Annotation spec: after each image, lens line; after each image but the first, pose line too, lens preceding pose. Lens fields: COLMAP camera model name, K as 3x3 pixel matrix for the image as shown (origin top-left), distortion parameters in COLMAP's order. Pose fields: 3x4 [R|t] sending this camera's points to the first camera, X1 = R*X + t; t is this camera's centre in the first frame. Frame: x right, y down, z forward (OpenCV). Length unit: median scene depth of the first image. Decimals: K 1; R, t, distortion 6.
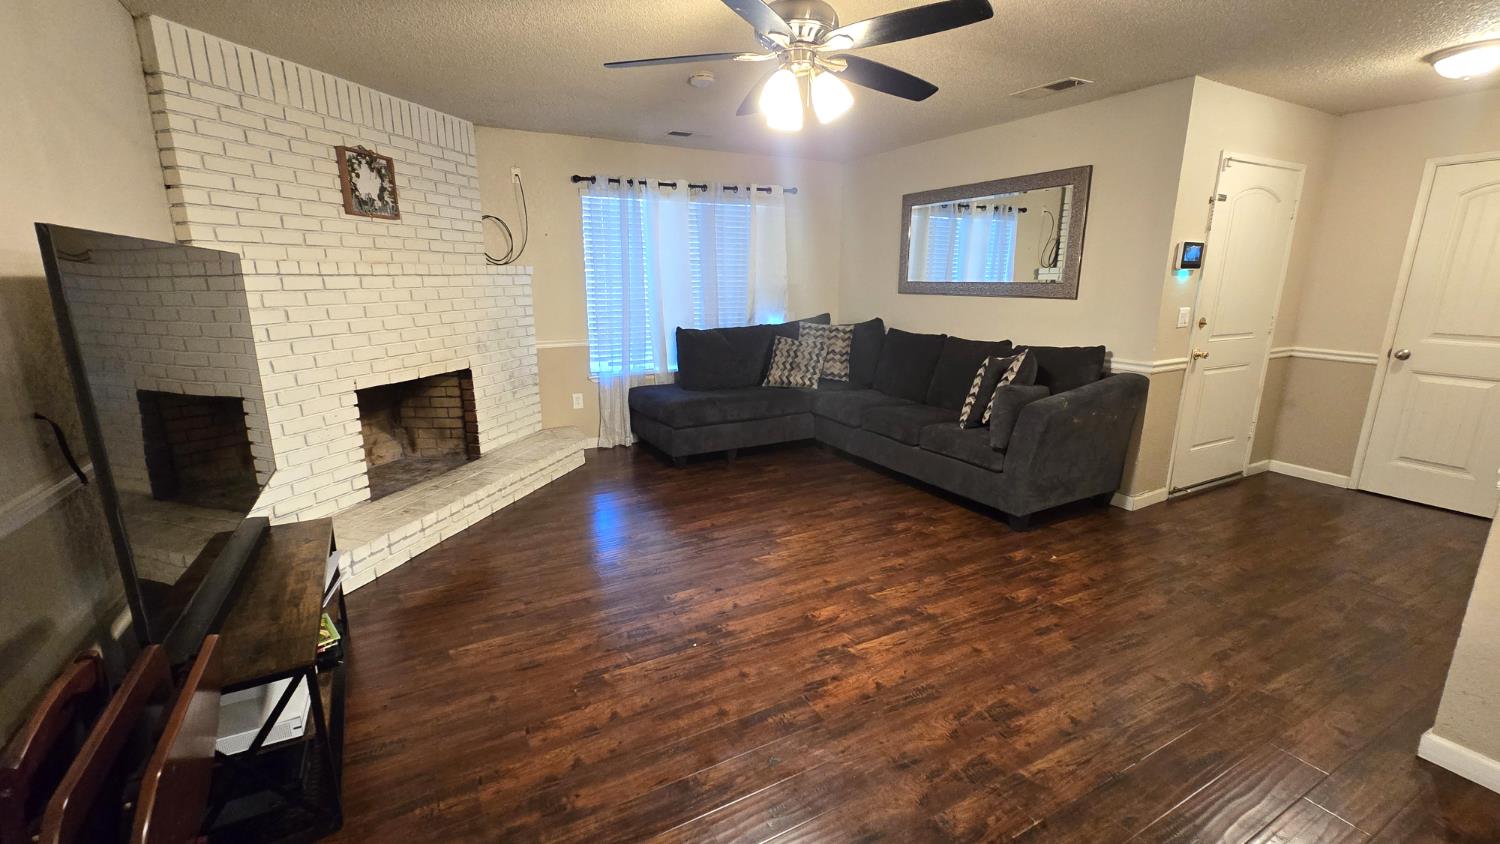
lens RADIAL K [[632.4, 0, 750.7], [0, 632.4, 424.6], [0, 0, 1]] dist [-0.001926, 0.001303]
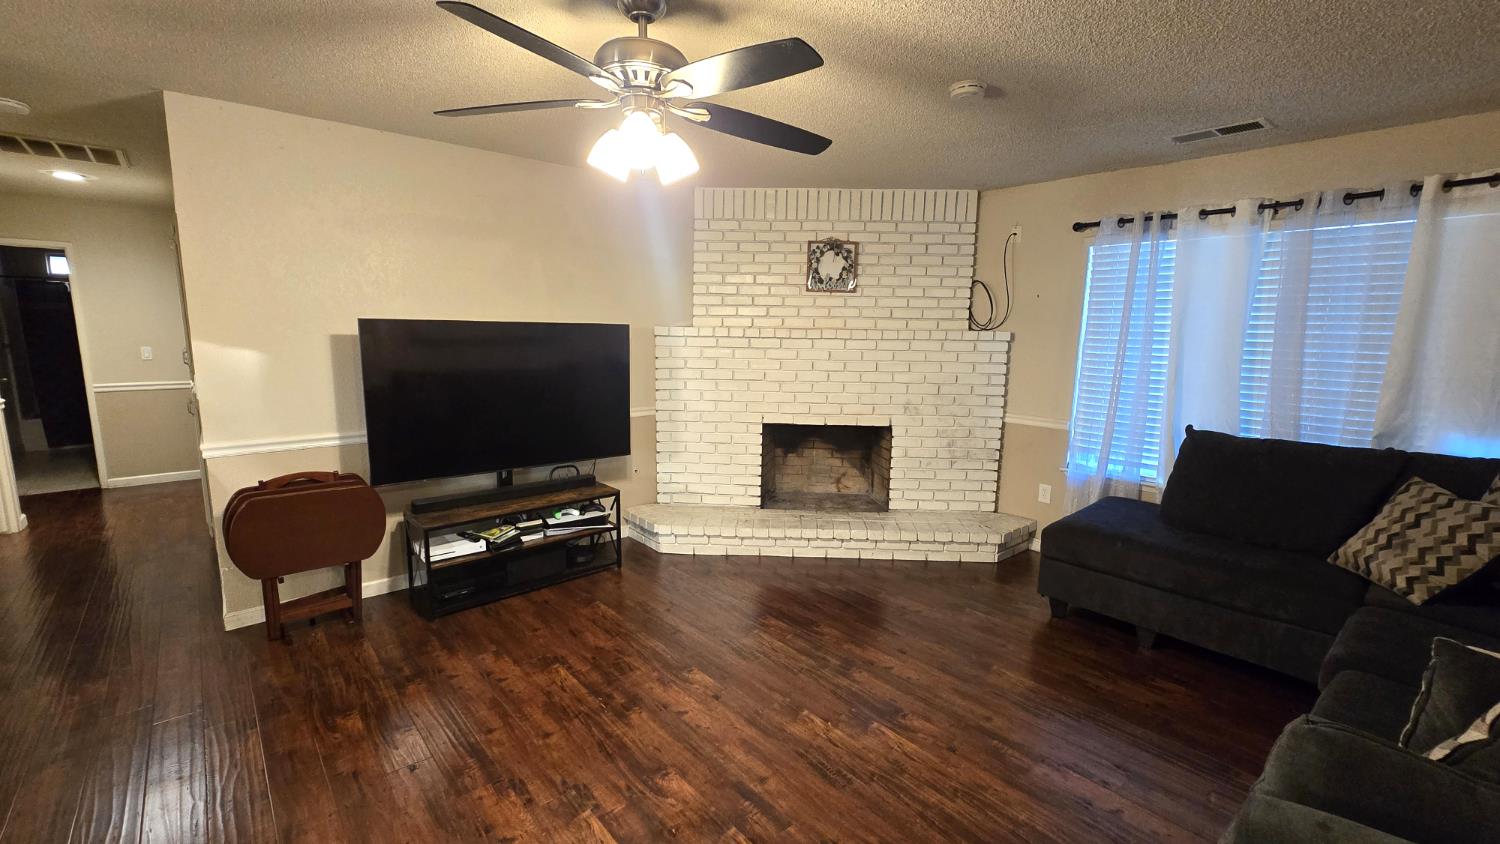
lens RADIAL K [[632.4, 0, 760.5], [0, 632.4, 428.8], [0, 0, 1]] dist [-0.001926, 0.001303]
pose [[0.223919, 0.156465, -0.961966, 0.618133], [-0.239179, 0.965667, 0.101392, -0.166446], [0.944803, 0.207379, 0.253654, 0.625504]]
